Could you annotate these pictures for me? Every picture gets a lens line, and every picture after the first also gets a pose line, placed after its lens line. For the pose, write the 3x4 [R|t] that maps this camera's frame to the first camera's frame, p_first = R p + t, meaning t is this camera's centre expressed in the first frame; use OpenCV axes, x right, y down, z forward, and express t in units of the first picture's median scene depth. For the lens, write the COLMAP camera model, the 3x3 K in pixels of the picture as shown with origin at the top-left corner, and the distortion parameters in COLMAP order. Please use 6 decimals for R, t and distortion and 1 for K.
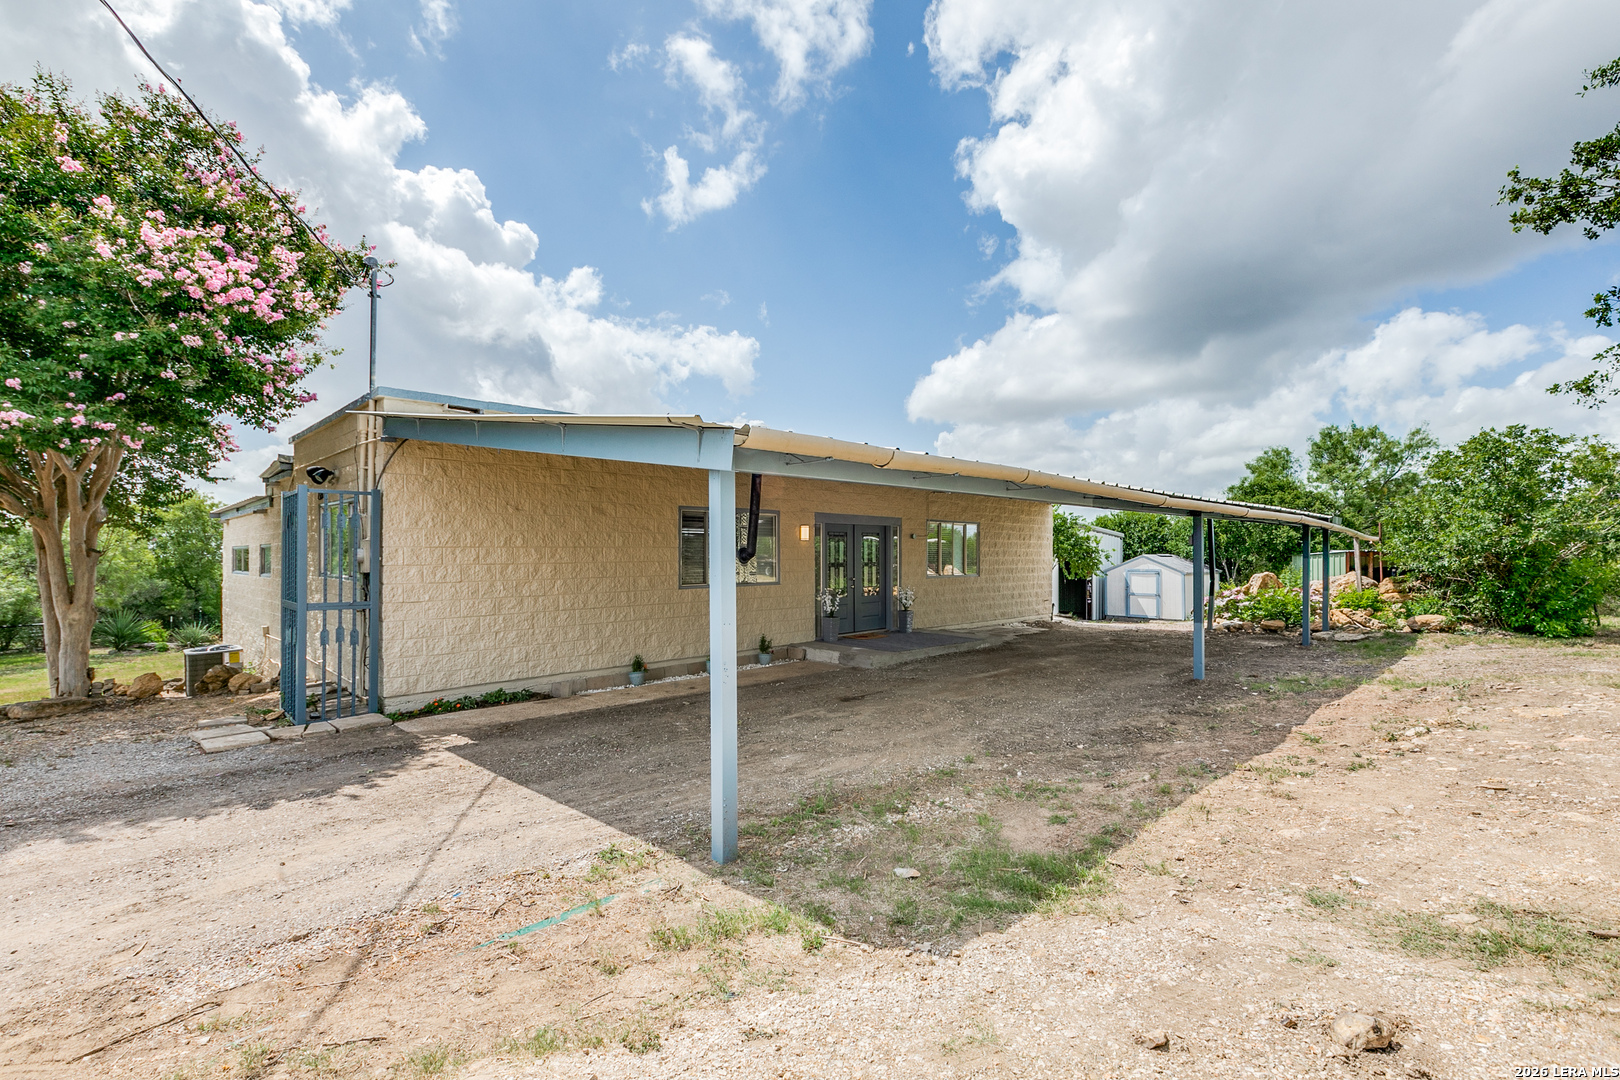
lens RADIAL K [[714.7, 0, 816.5], [0, 714.7, 551.9], [0, 0, 1]] dist [-0.002832, -0.000130]
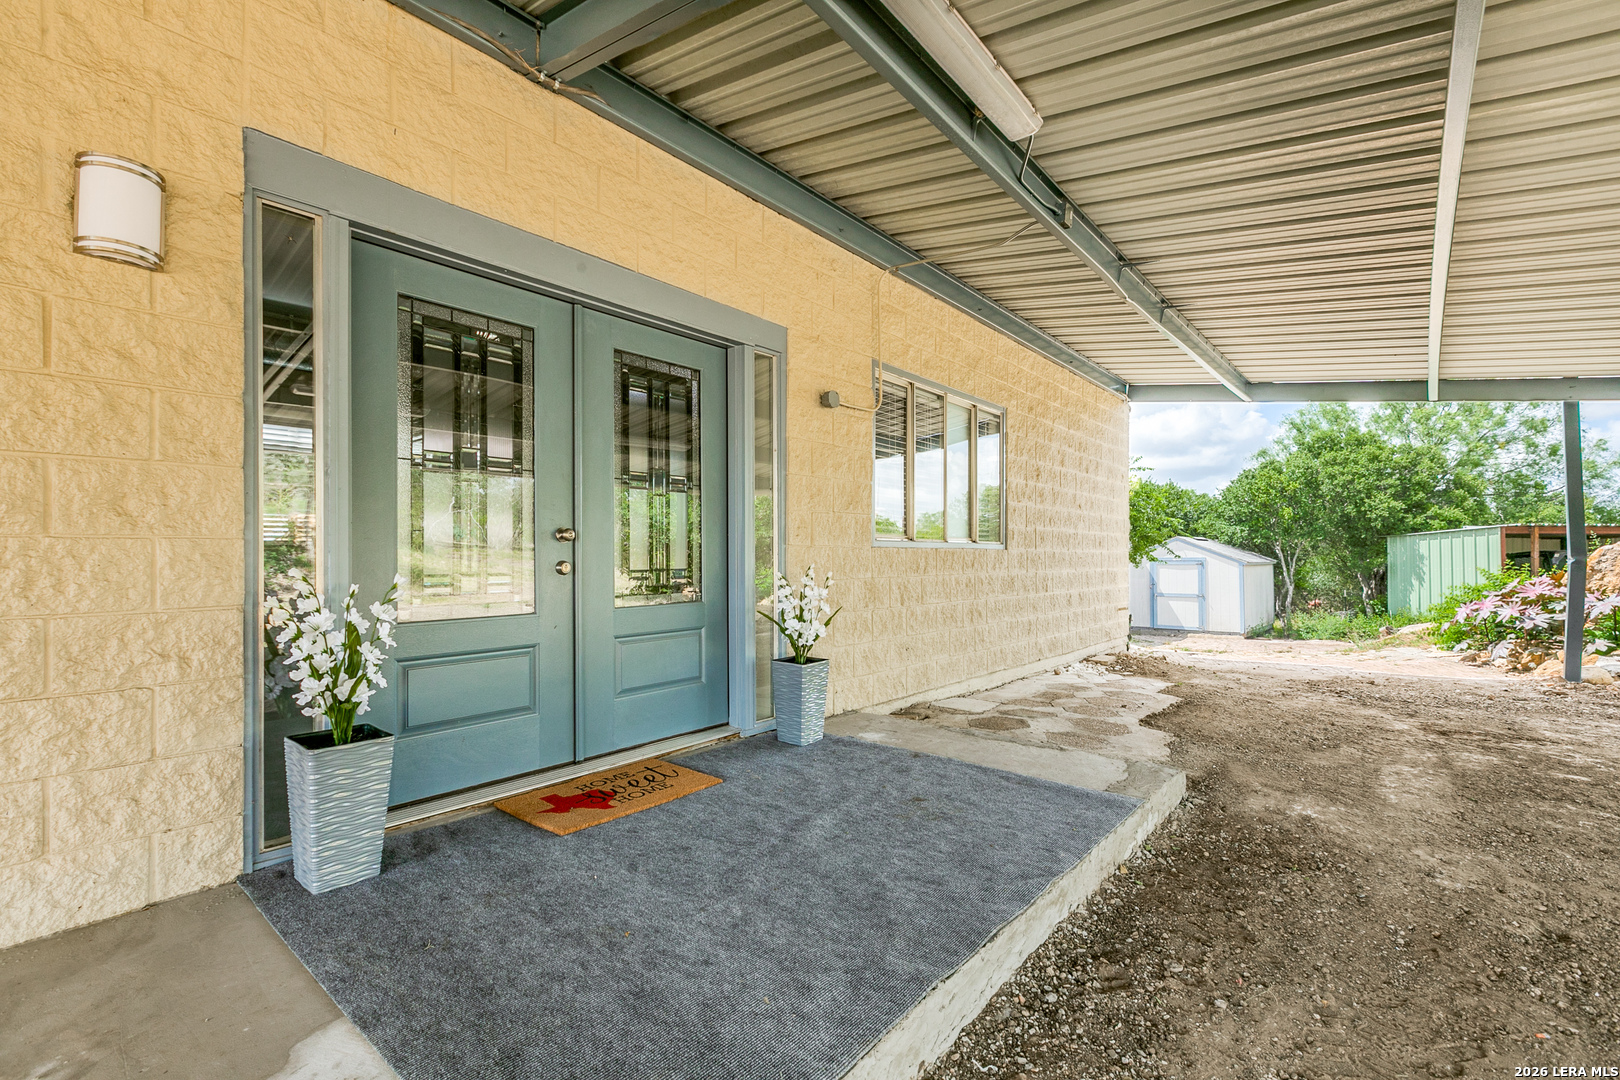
lens RADIAL K [[714.7, 0, 803.7], [0, 714.7, 552.1], [0, 0, 1]] dist [-0.002832, -0.000130]
pose [[0.997089, -0.004023, 0.076136, 0.105318], [0.004483, 0.999973, -0.005874, 0.043040], [-0.076111, 0.006198, 0.997080, 0.724720]]
